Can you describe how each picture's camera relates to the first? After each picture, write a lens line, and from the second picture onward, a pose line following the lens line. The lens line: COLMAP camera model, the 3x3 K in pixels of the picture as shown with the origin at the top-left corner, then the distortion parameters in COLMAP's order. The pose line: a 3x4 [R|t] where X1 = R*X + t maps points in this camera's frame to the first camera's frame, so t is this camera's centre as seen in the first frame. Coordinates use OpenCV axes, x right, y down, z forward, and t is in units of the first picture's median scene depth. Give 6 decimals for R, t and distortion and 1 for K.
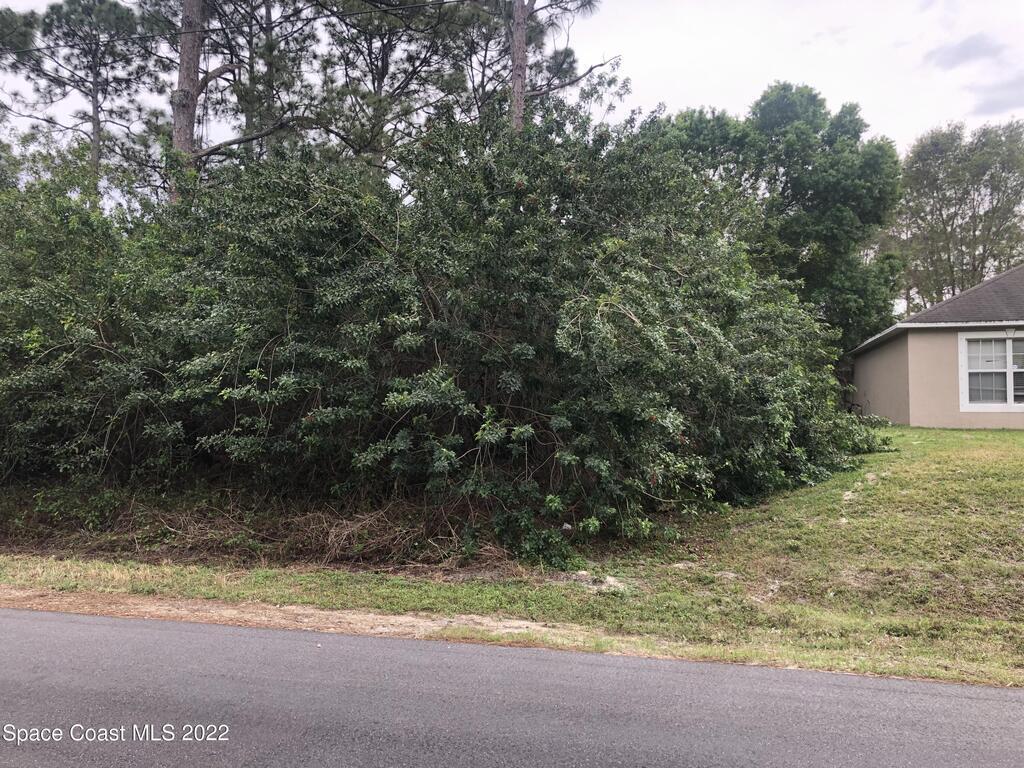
lens RADIAL K [[828.5, 0, 517.3], [0, 828.5, 373.7], [0, 0, 1]] dist [0.007648, -0.006398]
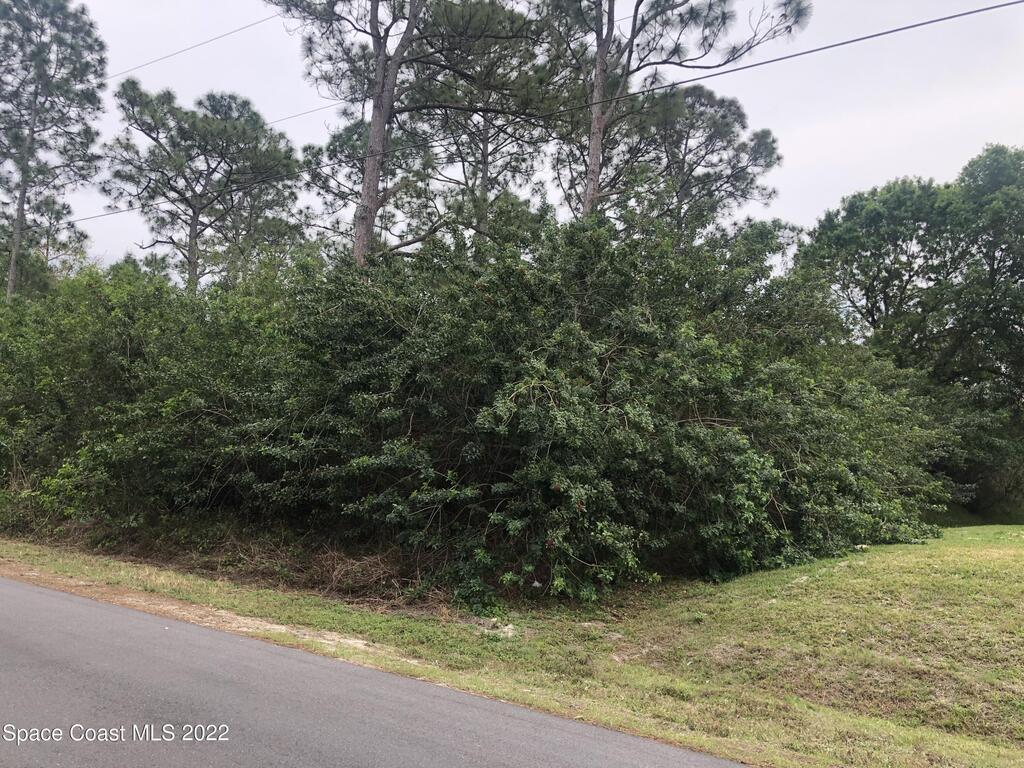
lens RADIAL K [[827.2, 0, 512.0], [0, 827.2, 384.0], [0, 0, 1]] dist [-0.006937, -0.003608]
pose [[0.936209, 0.010746, -0.351279, 0.146161], [-0.037914, 0.996787, -0.070555, -0.001420], [0.349392, 0.079373, 0.933609, -0.024605]]
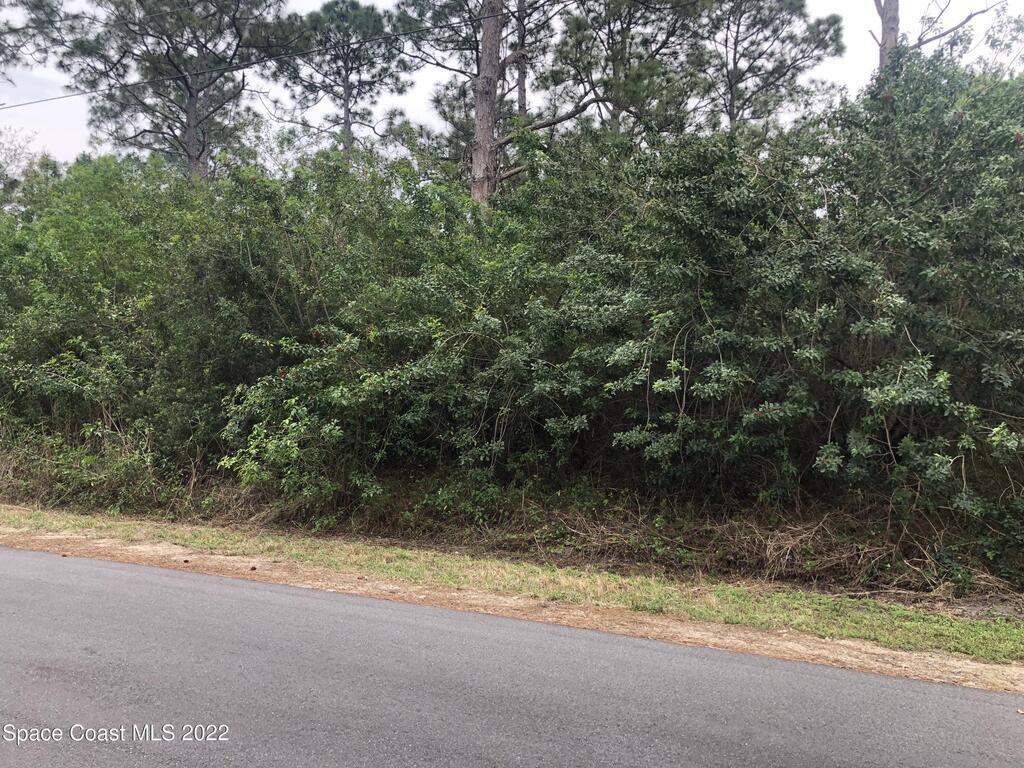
lens RADIAL K [[828.5, 0, 517.3], [0, 828.5, 373.7], [0, 0, 1]] dist [0.007648, -0.006398]
pose [[0.978245, 0.010806, -0.207169, -0.099552], [-0.009337, 0.999924, 0.008068, 0.001458], [0.207240, -0.005958, 0.978272, 0.026583]]
